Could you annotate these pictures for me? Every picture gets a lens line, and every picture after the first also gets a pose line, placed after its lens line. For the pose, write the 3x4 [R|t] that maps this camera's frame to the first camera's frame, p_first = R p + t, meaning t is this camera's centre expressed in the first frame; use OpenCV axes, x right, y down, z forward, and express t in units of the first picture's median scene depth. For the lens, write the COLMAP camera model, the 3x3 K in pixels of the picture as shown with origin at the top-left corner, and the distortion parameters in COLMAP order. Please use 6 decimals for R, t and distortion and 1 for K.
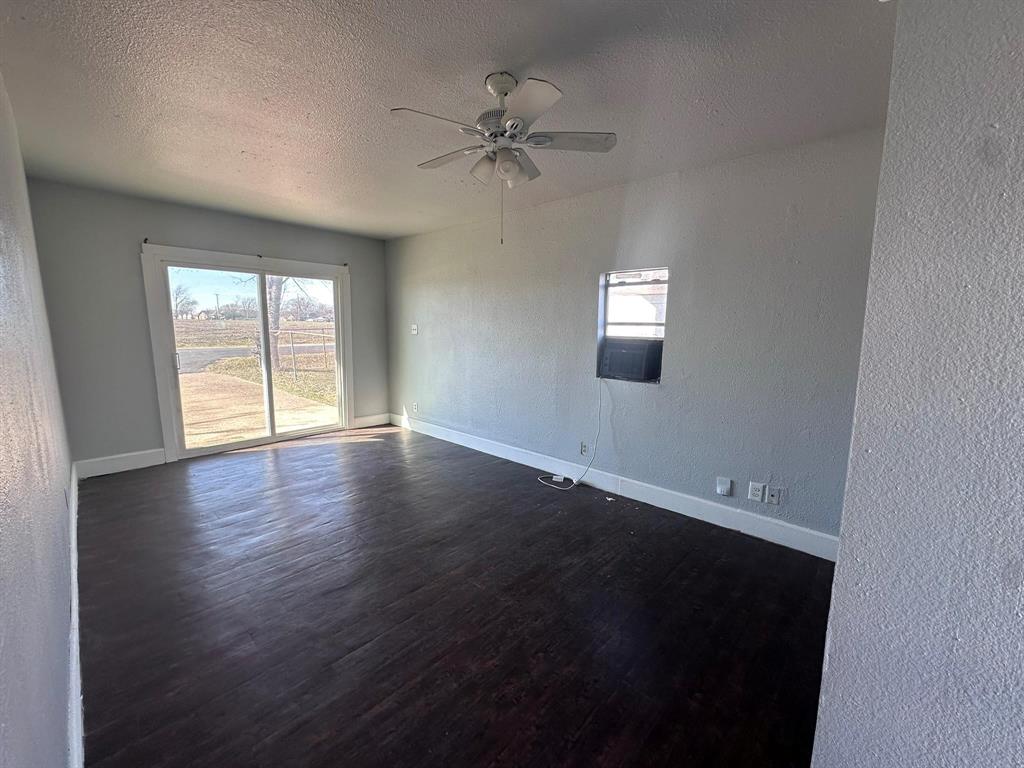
lens RADIAL K [[408.5, 0, 511.7], [0, 408.5, 384.5], [0, 0, 1]] dist [-0.003332, 0.000036]
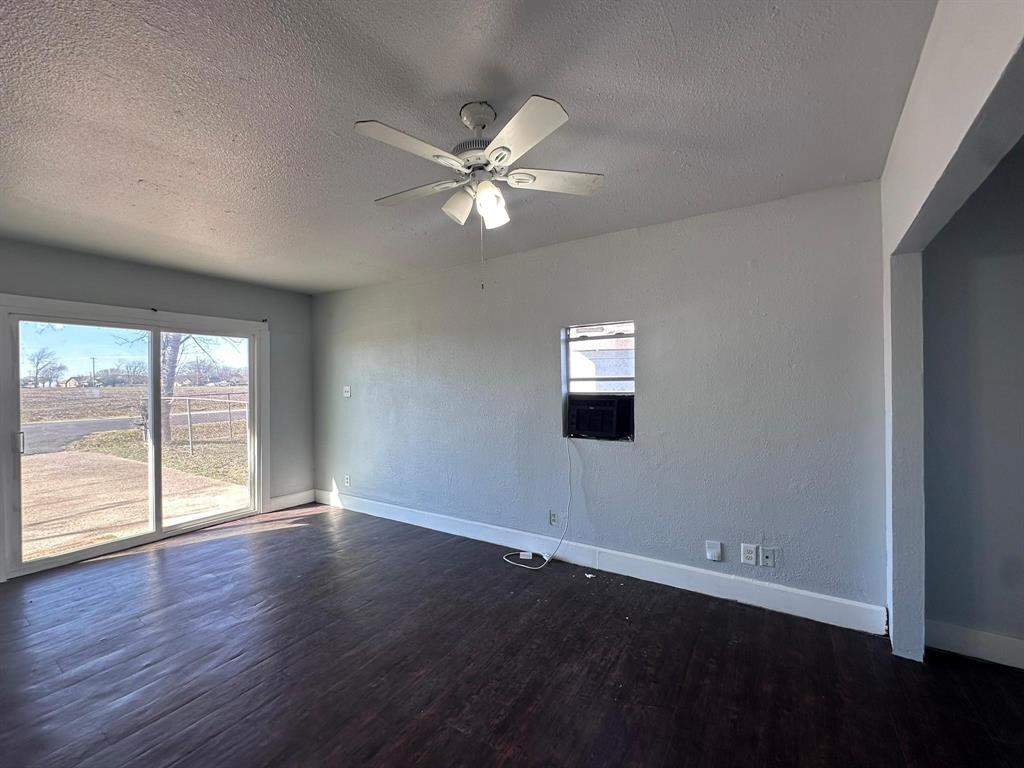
lens RADIAL K [[408.5, 0, 512.5], [0, 408.5, 384.7], [0, 0, 1]] dist [-0.003332, 0.000036]
pose [[0.983029, -0.026679, 0.181502, -0.070527], [0.051860, 0.989427, -0.135444, -0.016782], [-0.175970, 0.142558, 0.974018, 0.109464]]
